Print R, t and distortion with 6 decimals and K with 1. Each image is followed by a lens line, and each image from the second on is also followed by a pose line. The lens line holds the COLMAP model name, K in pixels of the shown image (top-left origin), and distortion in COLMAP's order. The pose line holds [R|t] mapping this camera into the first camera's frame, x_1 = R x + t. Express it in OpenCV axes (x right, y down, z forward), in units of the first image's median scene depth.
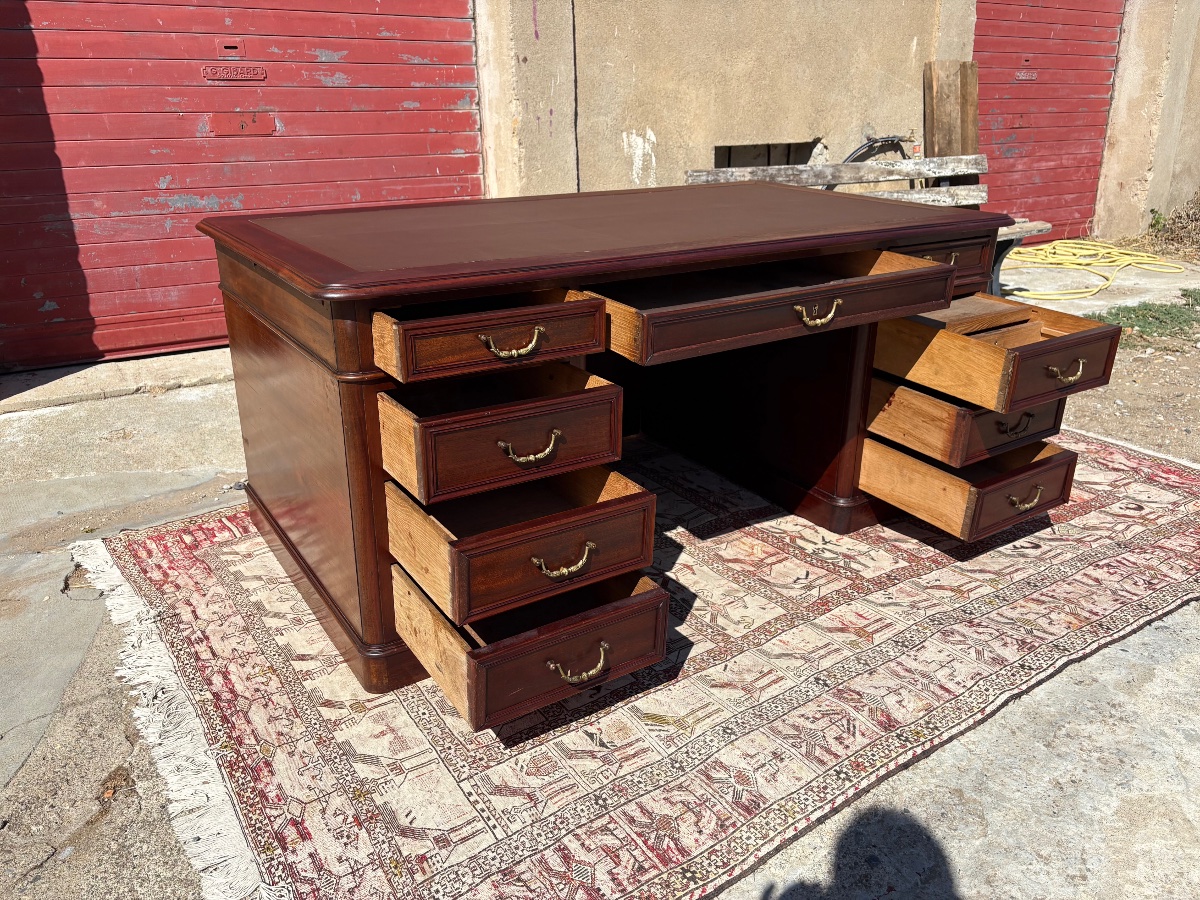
lens RADIAL K [[919.7, 0, 596.8], [0, 919.7, 445.9], [0, 0, 1]] dist [-0.000508, 0.049222]
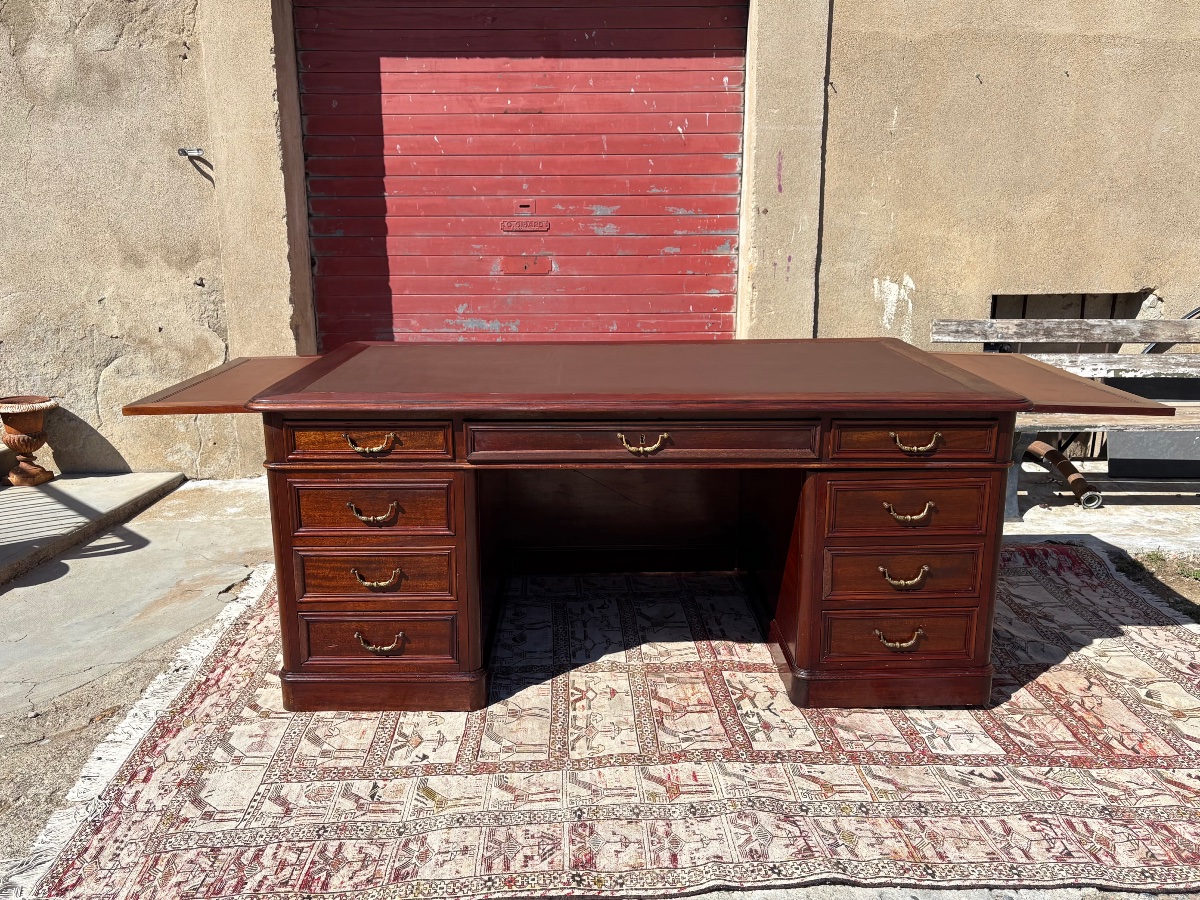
lens RADIAL K [[941.7, 0, 594.6], [0, 941.7, 454.3], [0, 0, 1]] dist [0.020135, 0.009474]
pose [[0.848050, 0.129323, -0.513893, 0.642874], [-0.187962, 0.980119, -0.063533, -0.067931], [0.495460, 0.150471, 0.855498, 0.018632]]
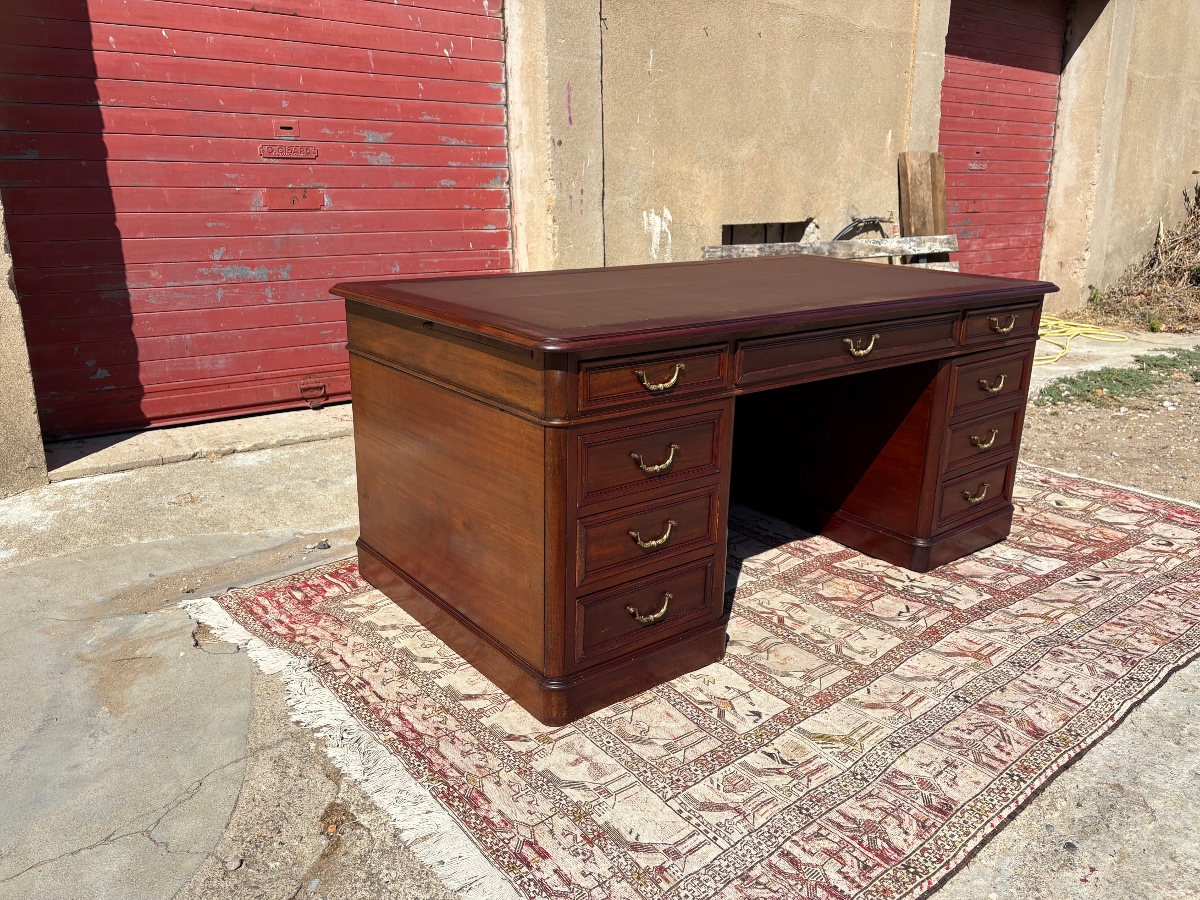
lens RADIAL K [[915.8, 0, 610.4], [0, 915.8, 444.2], [0, 0, 1]] dist [0.023943, -0.000208]
pose [[0.995496, -0.013839, 0.093789, -0.226651], [0.021573, 0.996402, -0.081960, 0.030164], [-0.092318, 0.083614, 0.992213, -0.058127]]
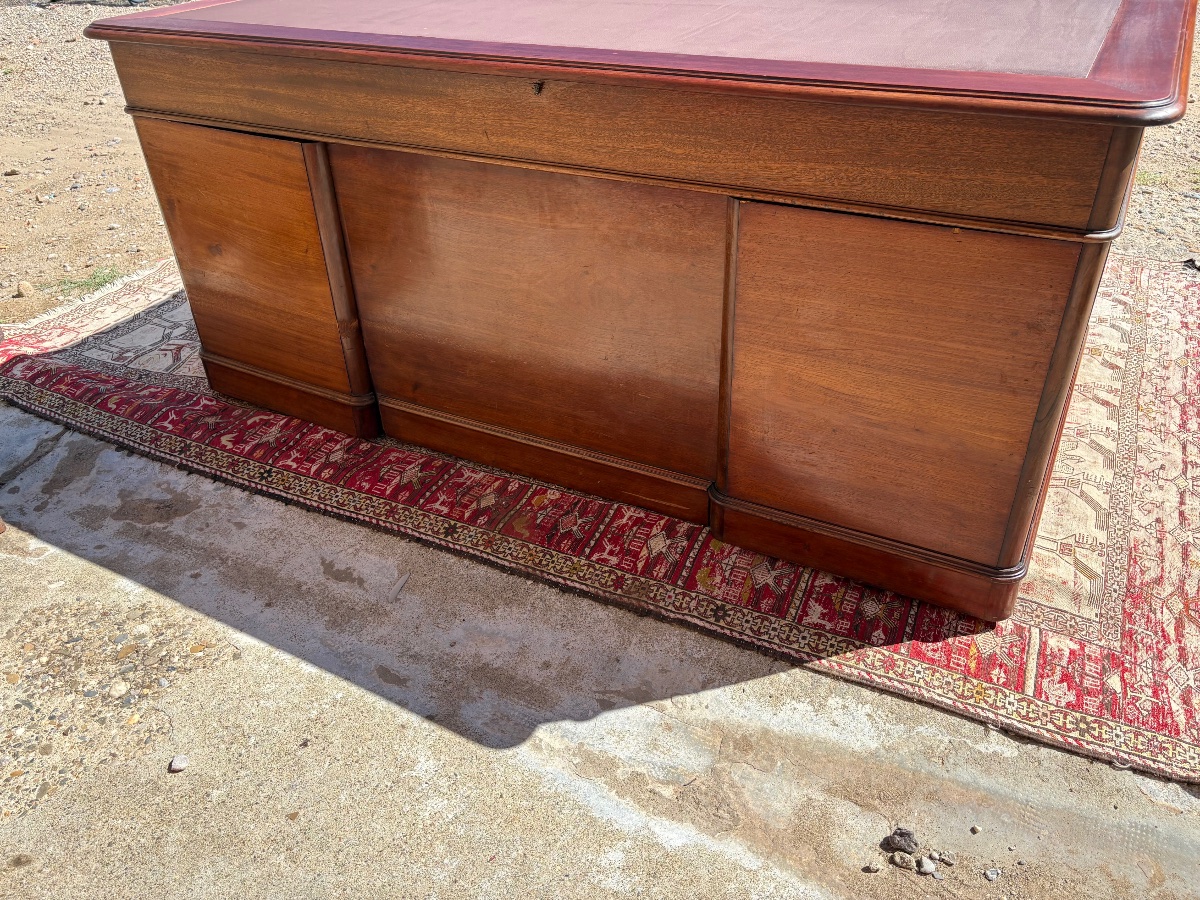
lens RADIAL K [[910.3, 0, 599.6], [0, 910.3, 452.0], [0, 0, 1]] dist [0.115068, -0.135658]
pose [[-0.478455, -0.478108, 0.736542, -0.753779], [0.358695, 0.659195, 0.660908, -0.562873], [-0.801510, 0.580409, -0.143900, 1.461746]]
